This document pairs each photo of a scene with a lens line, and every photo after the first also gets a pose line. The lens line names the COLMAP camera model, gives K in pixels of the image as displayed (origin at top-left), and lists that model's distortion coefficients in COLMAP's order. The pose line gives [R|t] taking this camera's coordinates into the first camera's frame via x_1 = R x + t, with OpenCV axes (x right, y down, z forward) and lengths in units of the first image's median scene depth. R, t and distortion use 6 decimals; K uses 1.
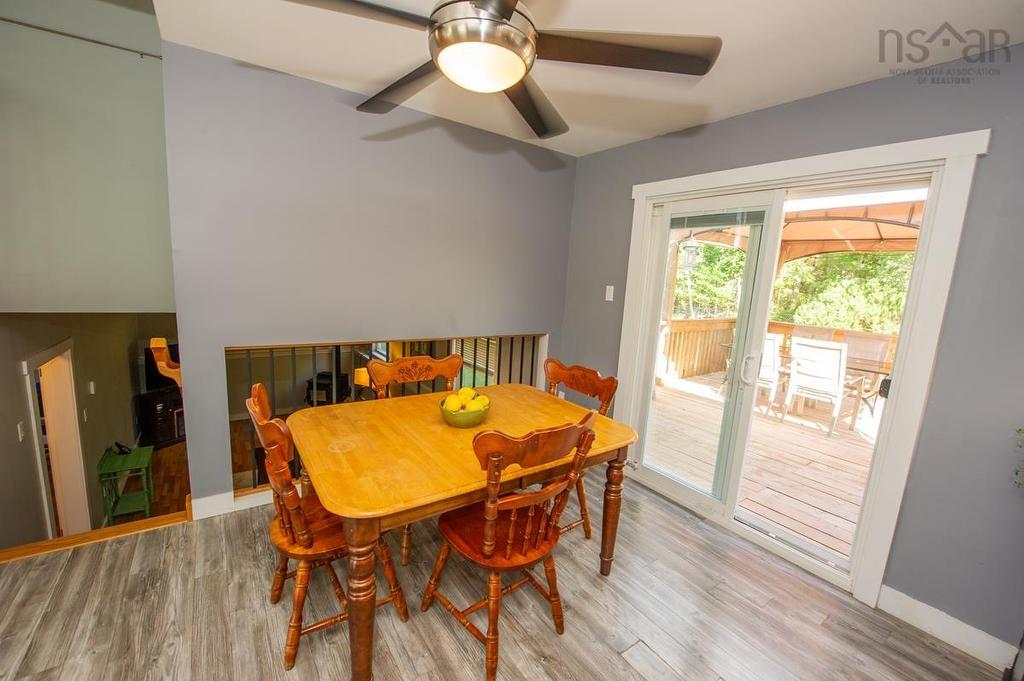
lens RADIAL K [[411.2, 0, 516.1], [0, 411.2, 345.6], [0, 0, 1]] dist [-0.019379, -0.000426]
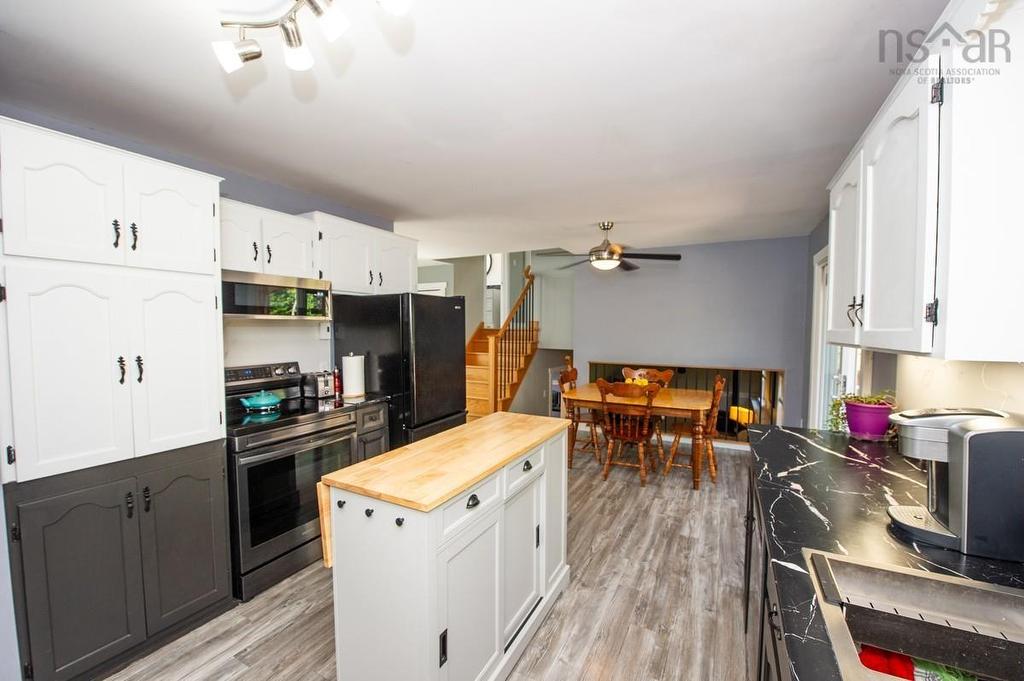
lens RADIAL K [[399.4, 0, 512.0], [0, 399.4, 340.5], [0, 0, 1]] dist [-0.018700, -0.000071]
pose [[0.452741, -0.022602, -0.891356, 1.254392], [-0.125414, 0.988126, -0.088756, 0.152306], [0.882778, 0.151972, 0.444530, -0.513795]]
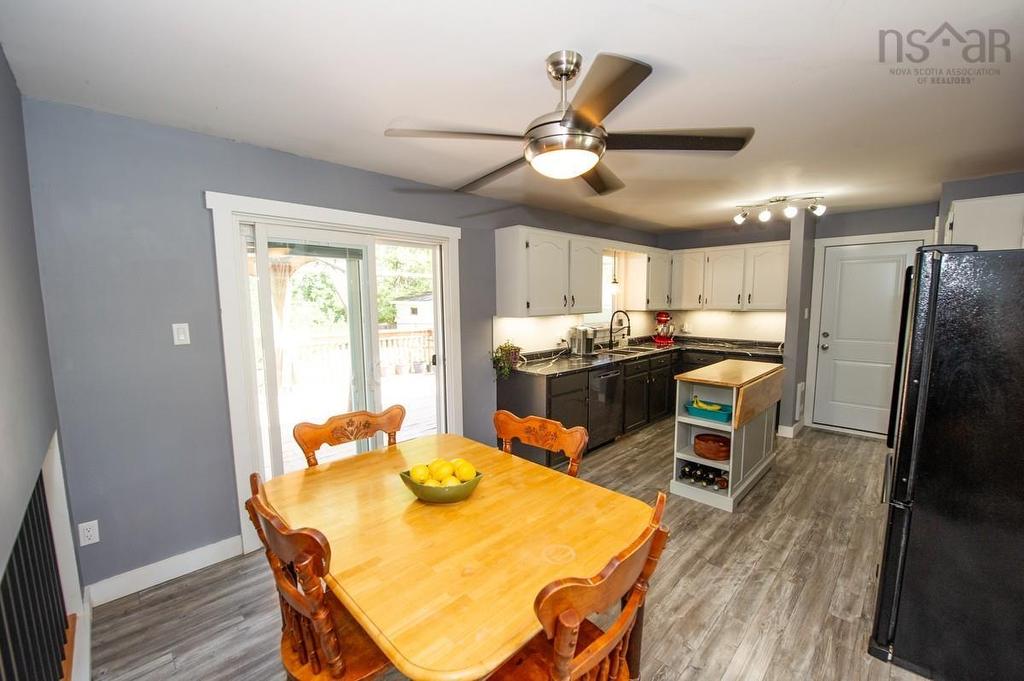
lens RADIAL K [[418.6, 0, 516.1], [0, 418.6, 344.2], [0, 0, 1]] dist [-0.016792, -0.000189]
pose [[-0.165824, -0.161669, 0.972813, -0.770837], [0.159871, 0.969014, 0.188289, -0.212030], [-0.973110, 0.186747, -0.134840, 0.754497]]
